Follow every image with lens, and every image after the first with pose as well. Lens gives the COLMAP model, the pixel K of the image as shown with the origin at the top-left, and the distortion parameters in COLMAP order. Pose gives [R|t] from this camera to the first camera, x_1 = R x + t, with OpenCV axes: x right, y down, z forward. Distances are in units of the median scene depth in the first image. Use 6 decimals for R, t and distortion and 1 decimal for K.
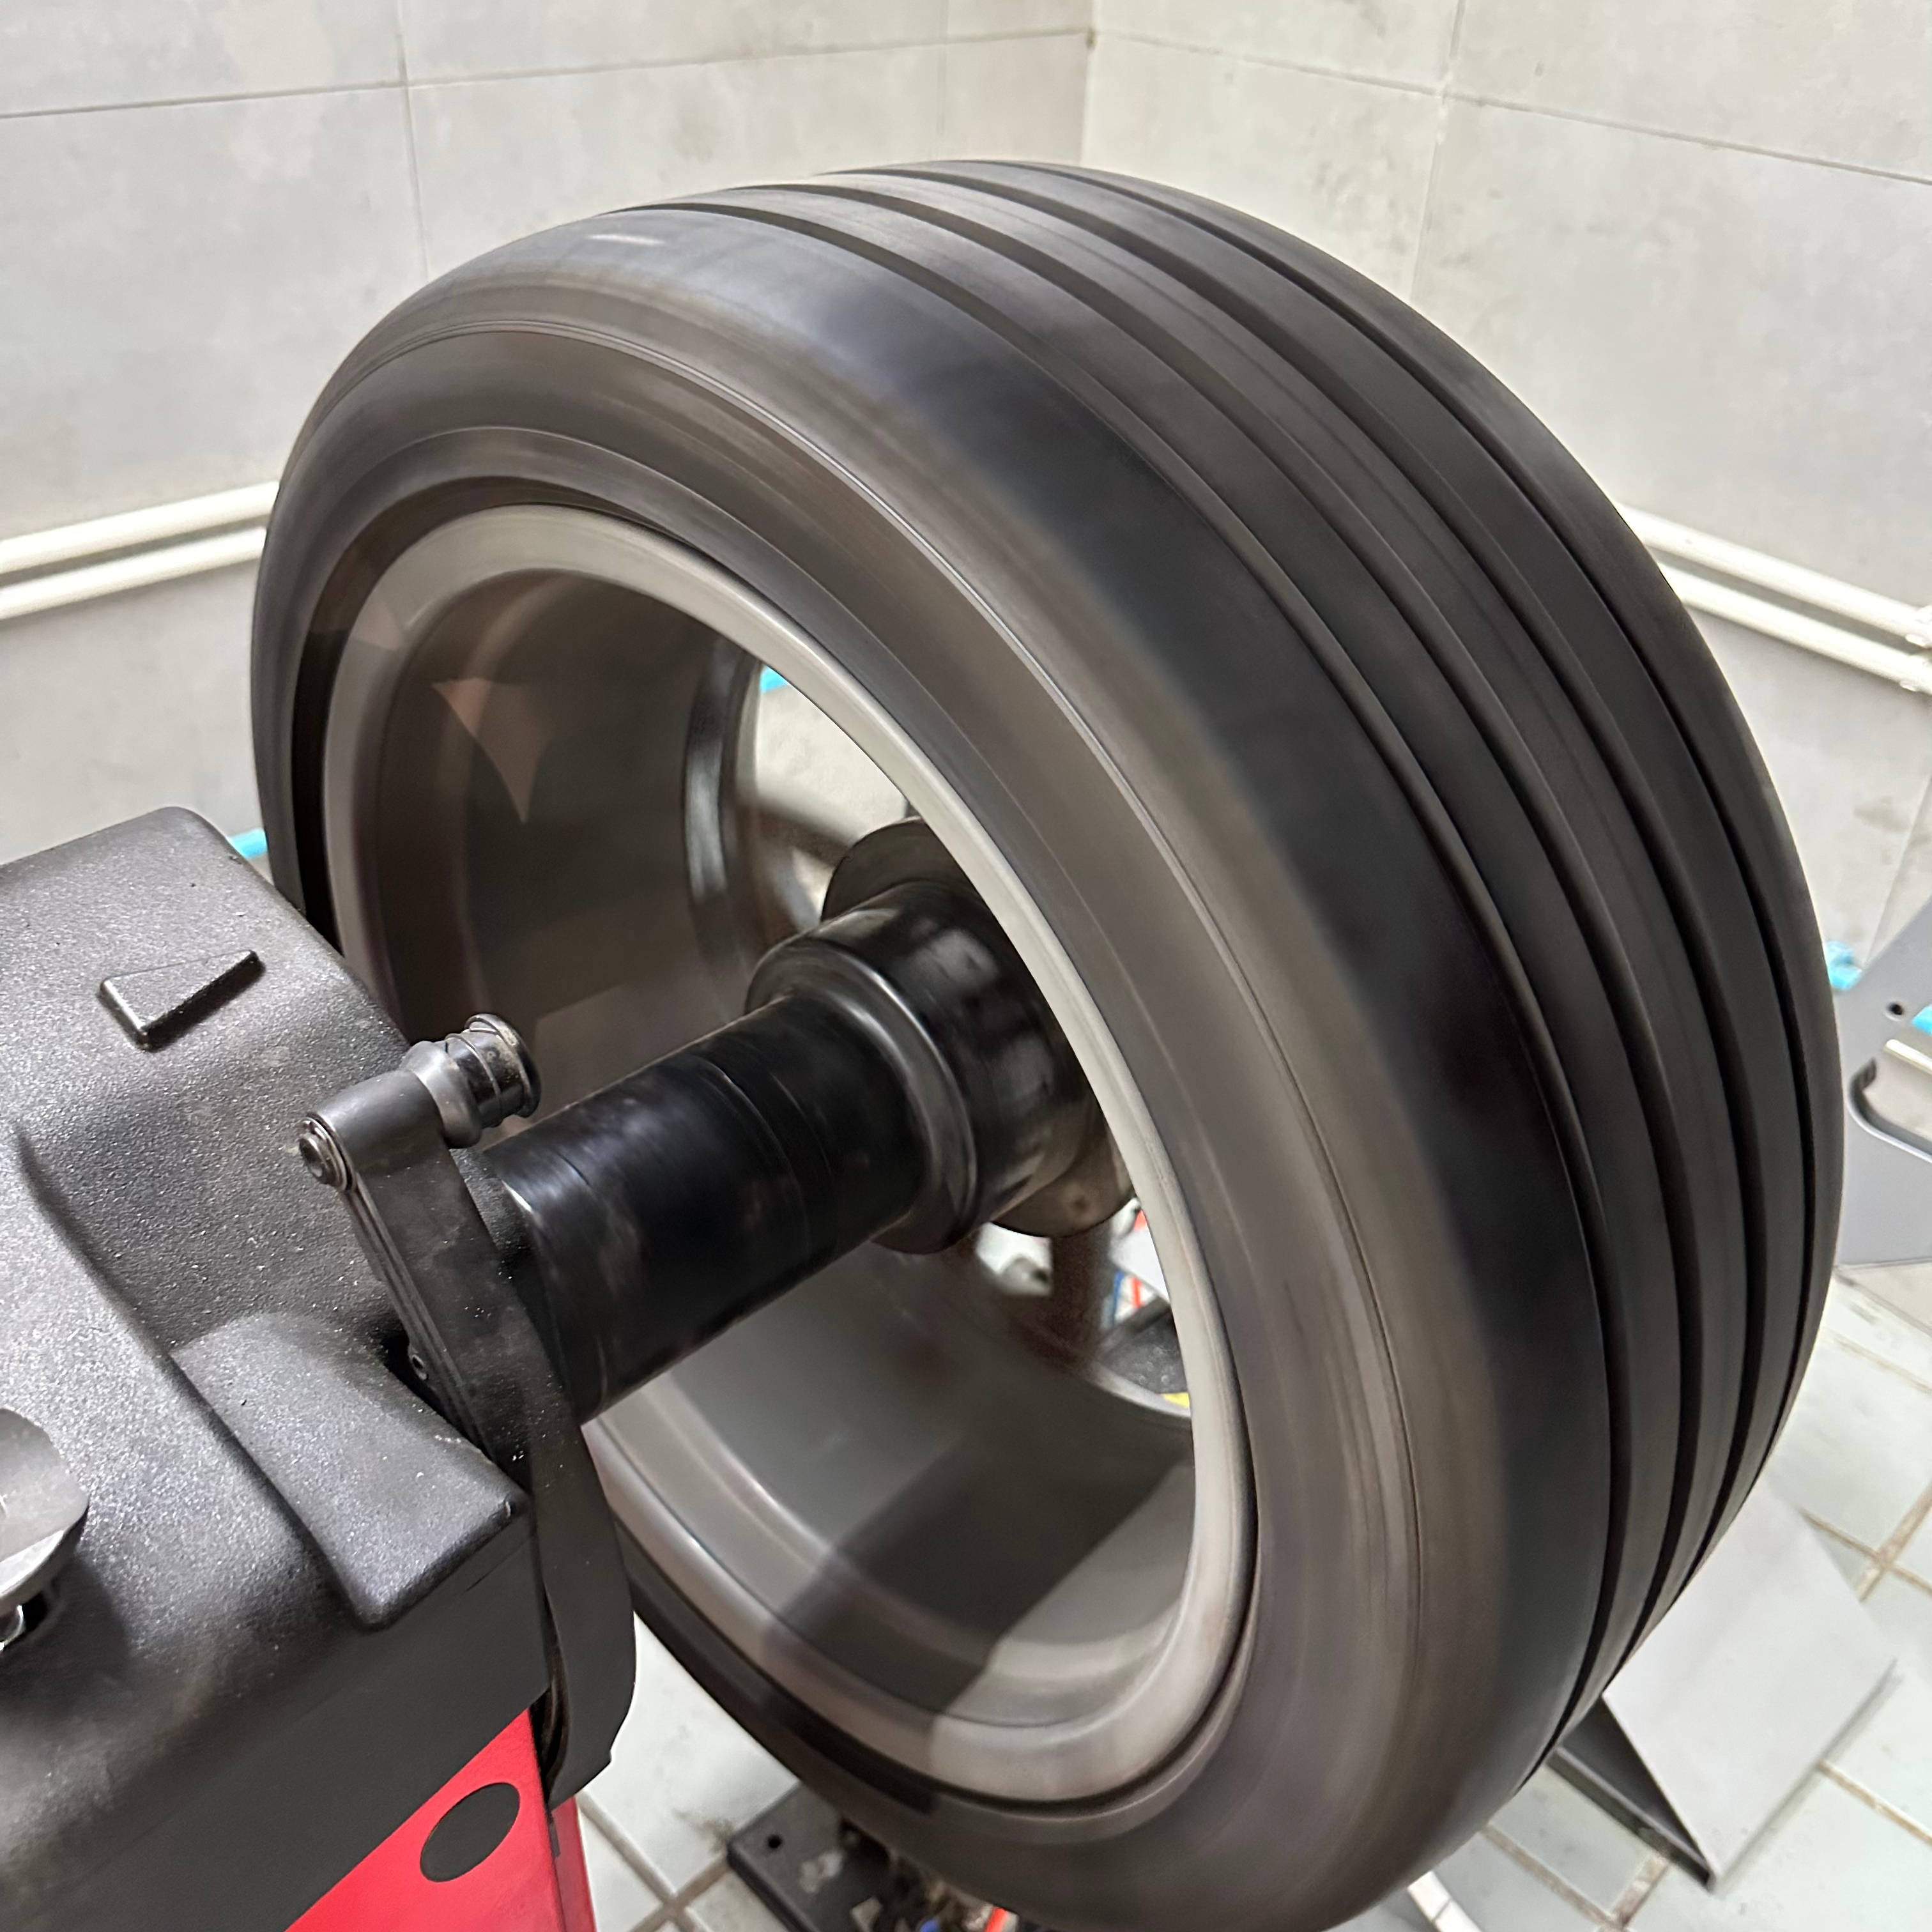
lens RADIAL K [[1791.1, 0, 962.8], [0, 1791.1, 944.9], [0, 0, 1]] dist [0.081417, -0.172974]
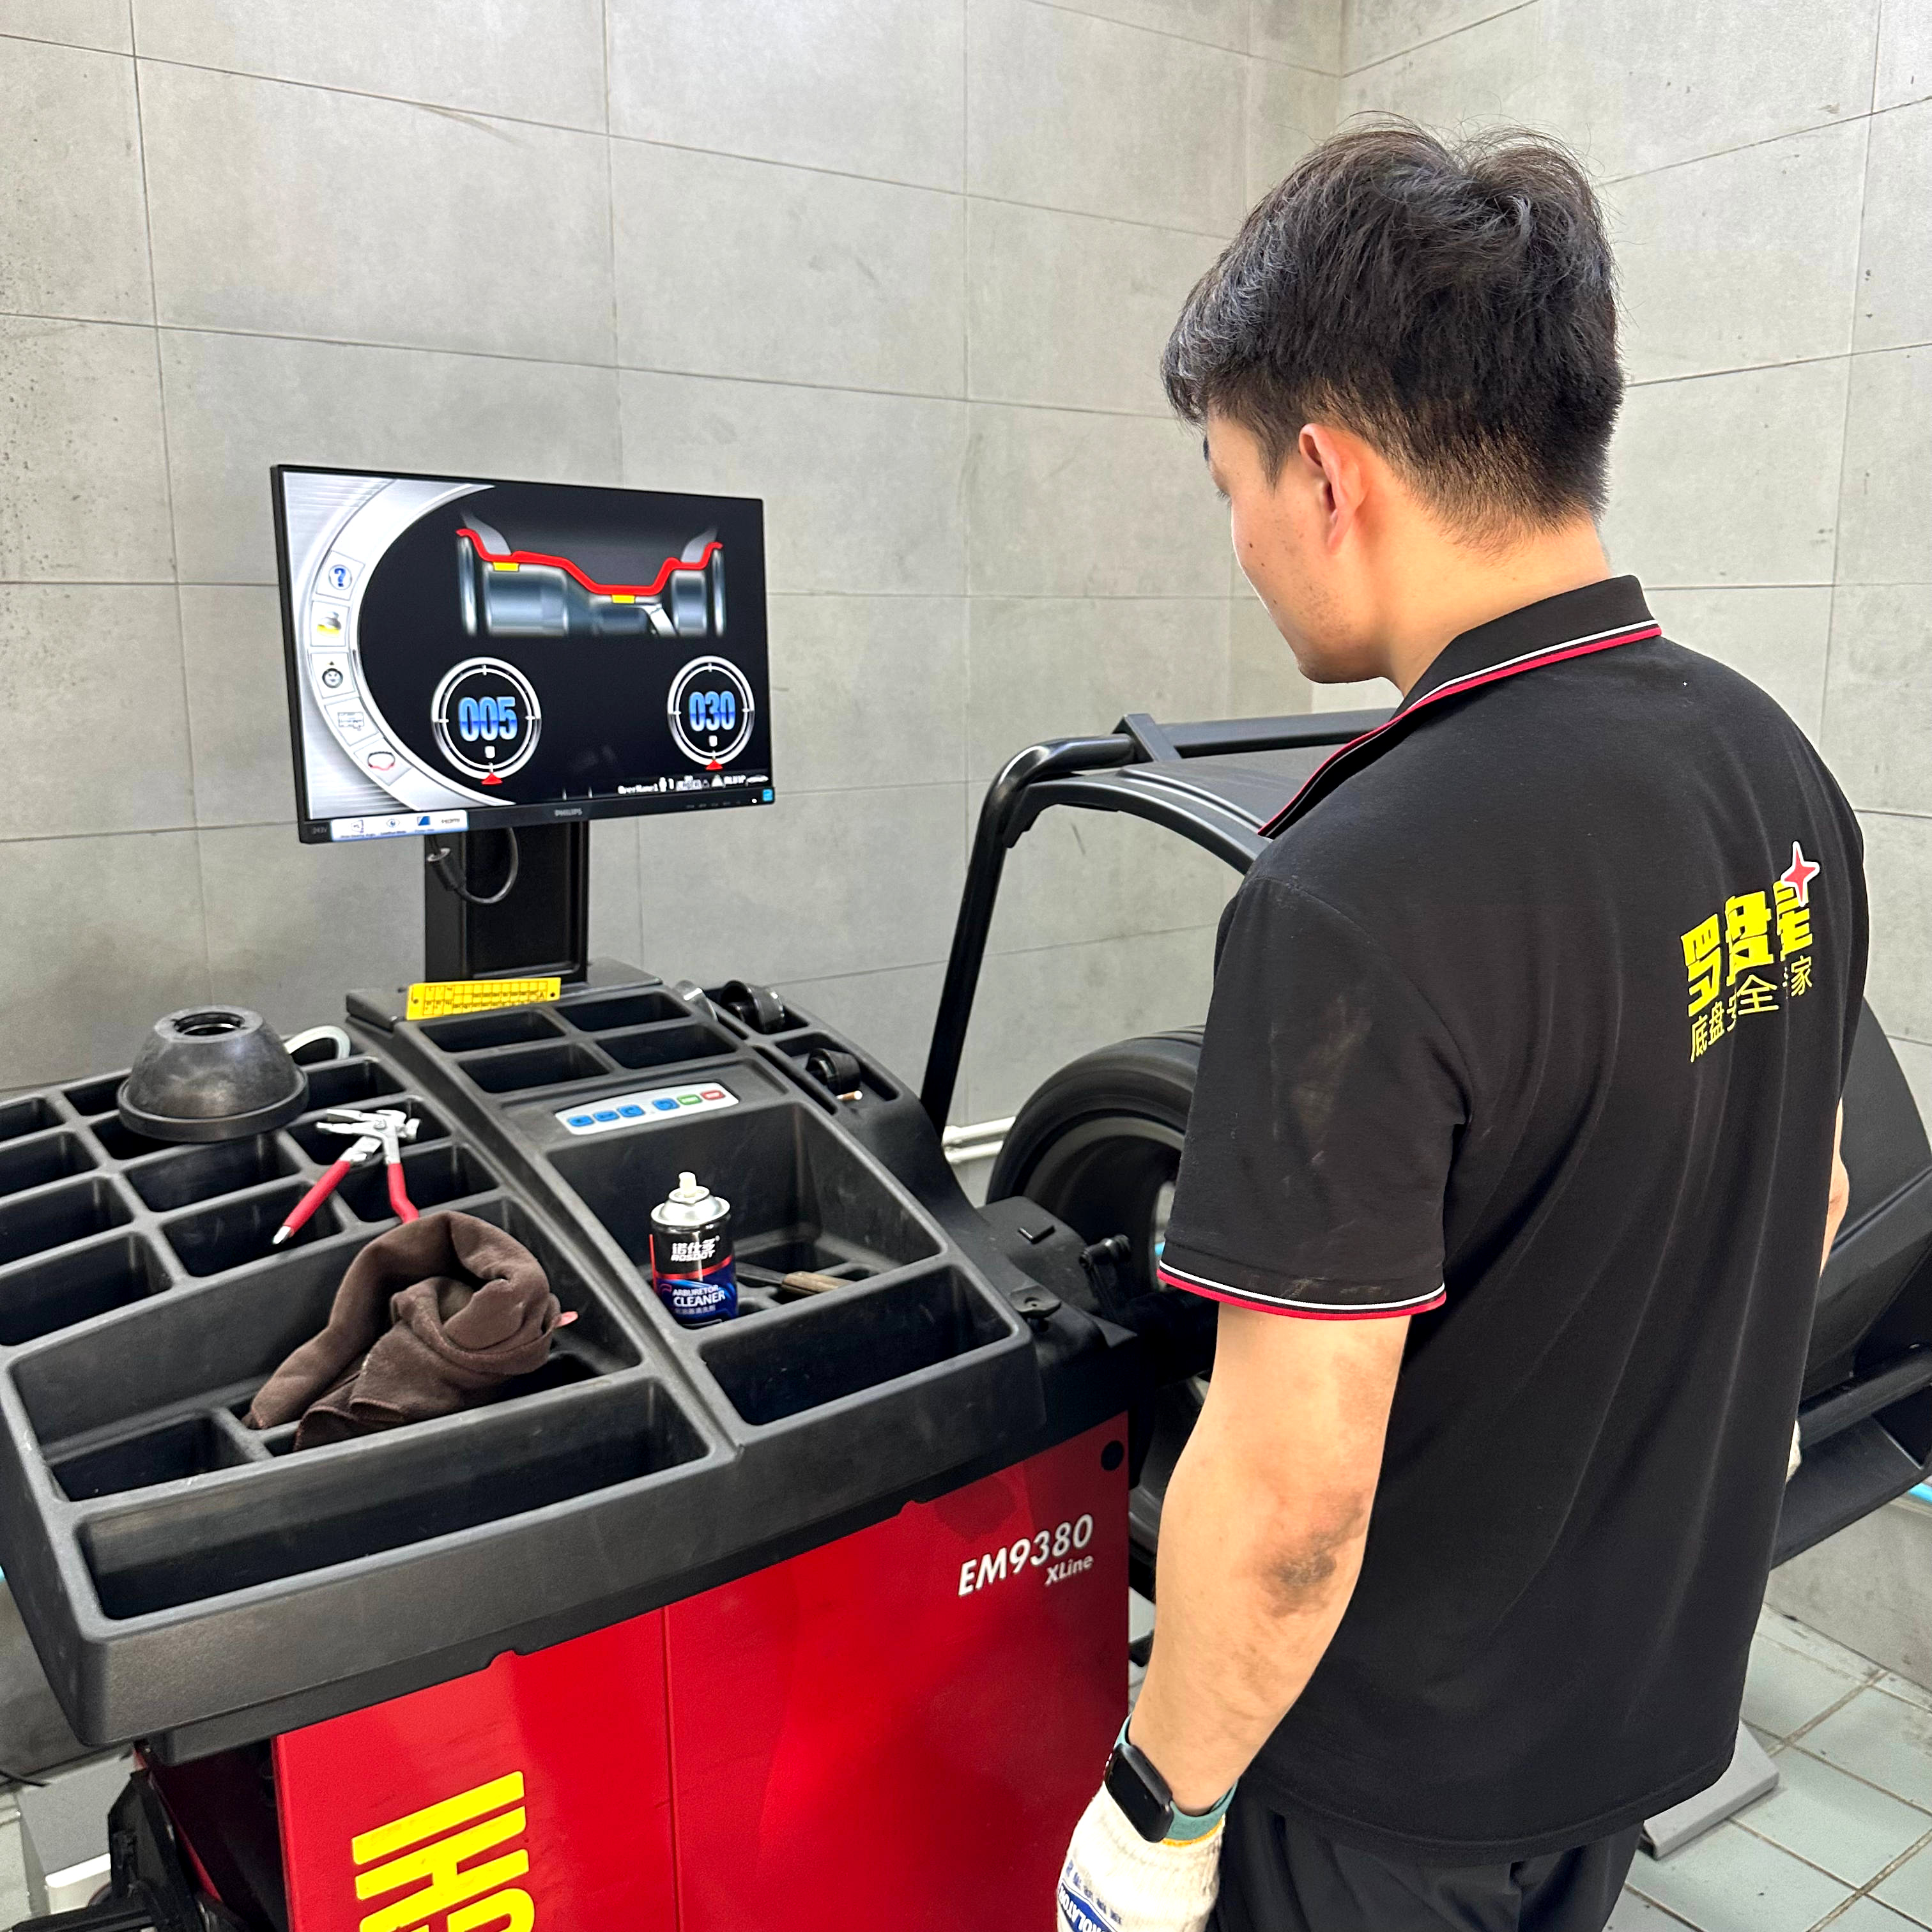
lens RADIAL K [[1791.1, 0, 962.8], [0, 1791.1, 944.9], [0, 0, 1]] dist [0.081417, -0.172974]
pose [[0.989151, -0.015561, -0.146079, -0.007377], [-0.042028, 0.922837, -0.382892, 0.373656], [0.140765, 0.384877, 0.912170, -1.105394]]
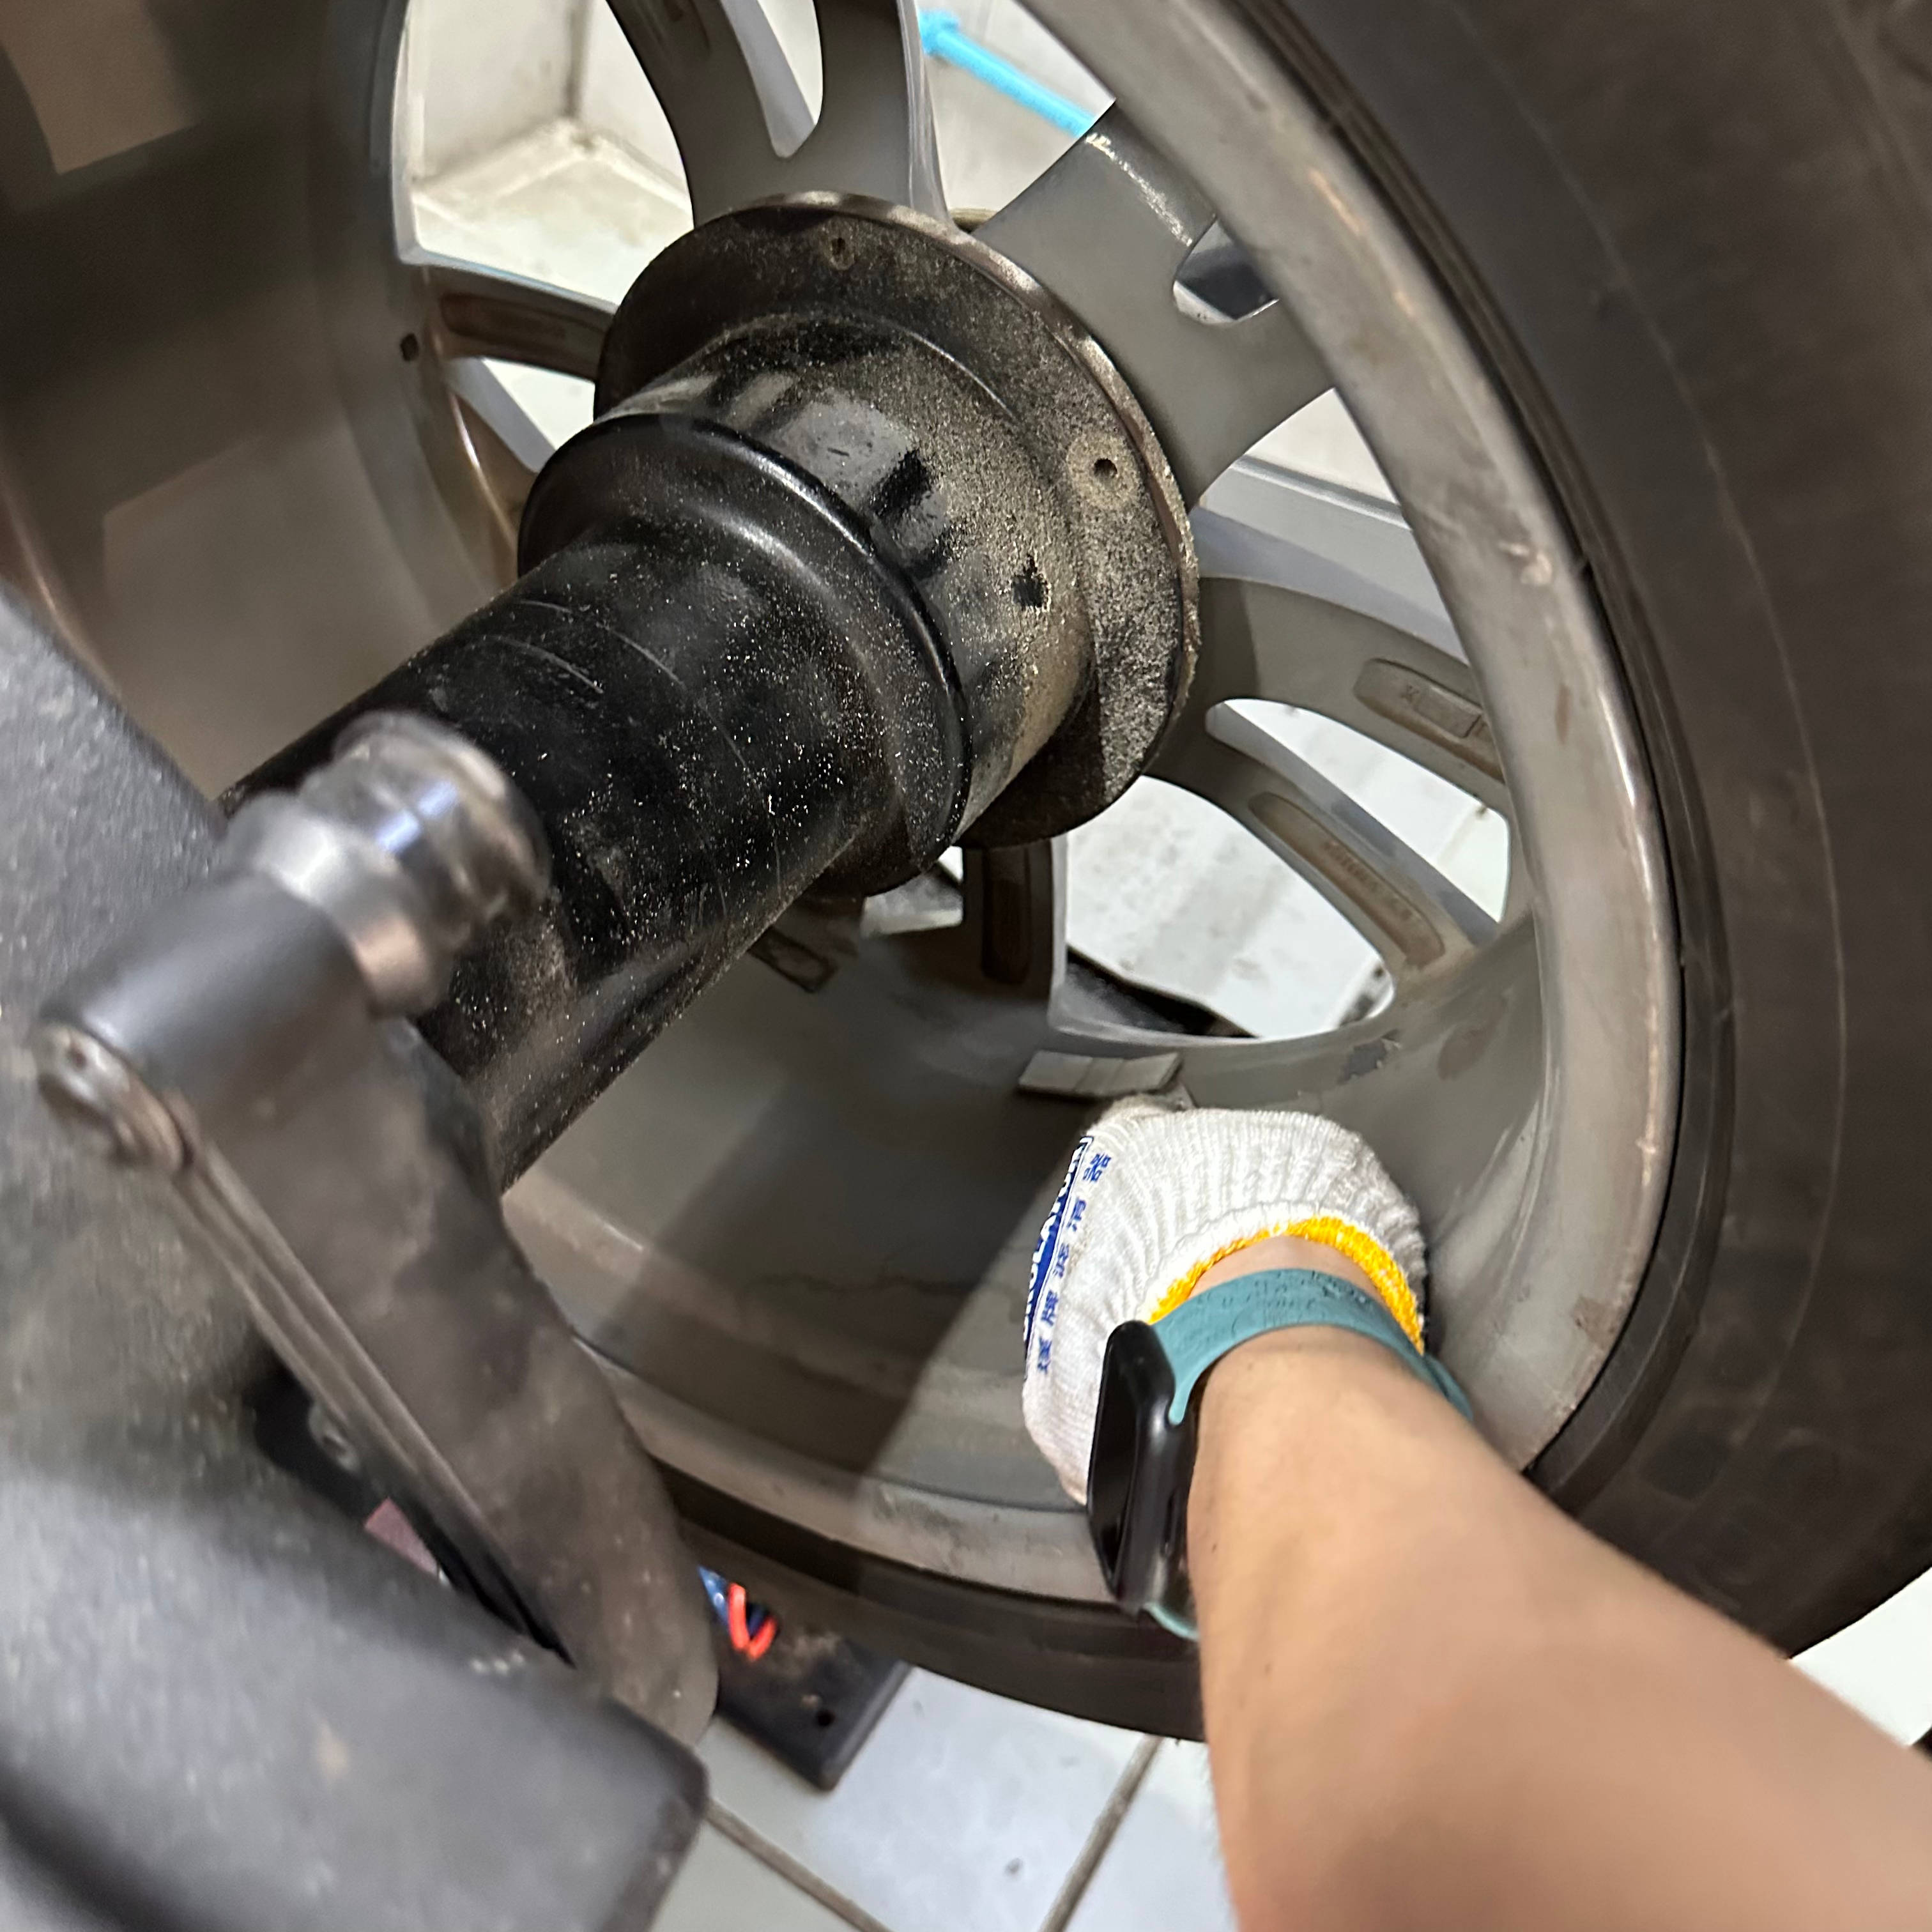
lens RADIAL K [[1771.1, 0, 937.4], [0, 1771.1, 971.5], [0, 0, 1]] dist [0.134671, -0.261101]
pose [[0.967463, -0.071086, 0.242823, -0.096391], [-0.007831, 0.950848, 0.309559, -0.015344], [-0.252893, -0.301388, 0.919353, 0.208782]]
